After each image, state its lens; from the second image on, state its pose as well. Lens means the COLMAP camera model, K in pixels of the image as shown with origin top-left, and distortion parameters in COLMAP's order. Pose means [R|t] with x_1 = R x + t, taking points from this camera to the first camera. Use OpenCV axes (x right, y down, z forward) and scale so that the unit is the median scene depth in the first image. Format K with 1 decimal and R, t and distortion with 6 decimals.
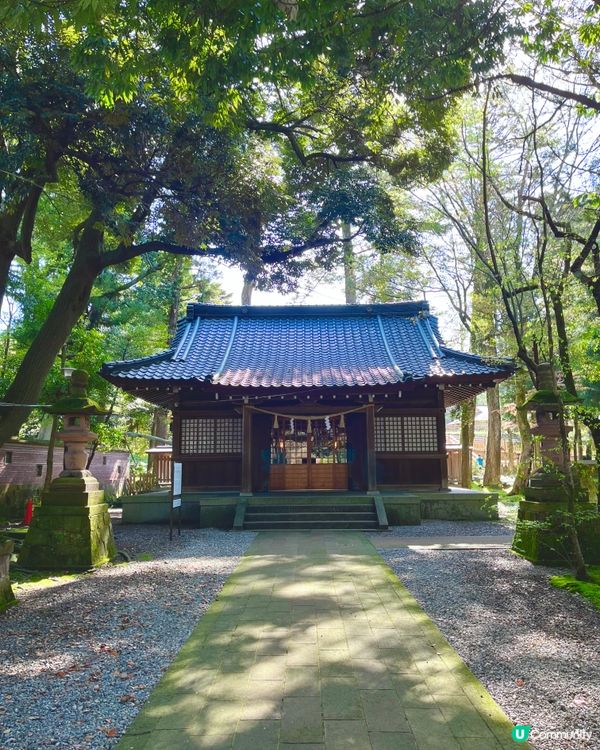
lens RADIAL K [[577.2, 0, 300.0], [0, 577.2, 375.0], [0, 0, 1]] dist [0.015303, 0.002993]
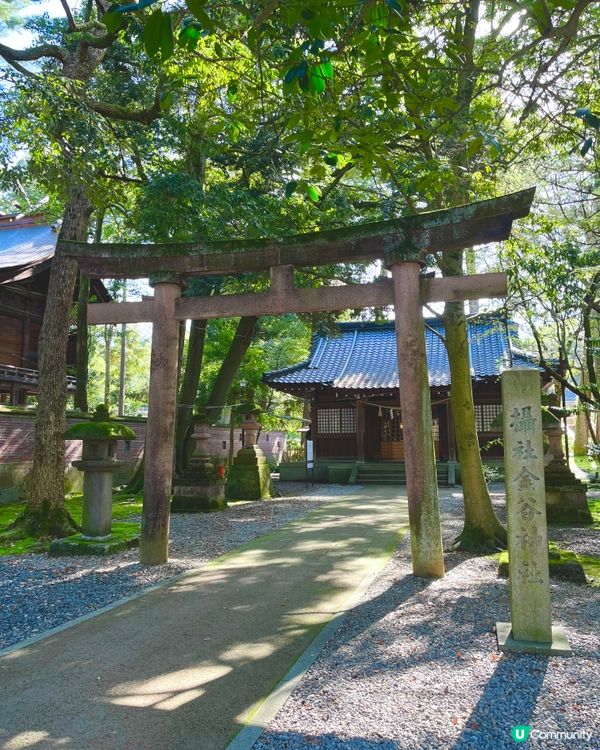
lens RADIAL K [[577.2, 0, 300.0], [0, 577.2, 375.0], [0, 0, 1]] dist [0.015303, 0.002993]
pose [[0.963472, -0.029657, -0.266161, 0.152578], [0.040604, 0.998537, 0.035717, -0.068568], [0.264712, -0.045219, 0.963267, -0.422396]]
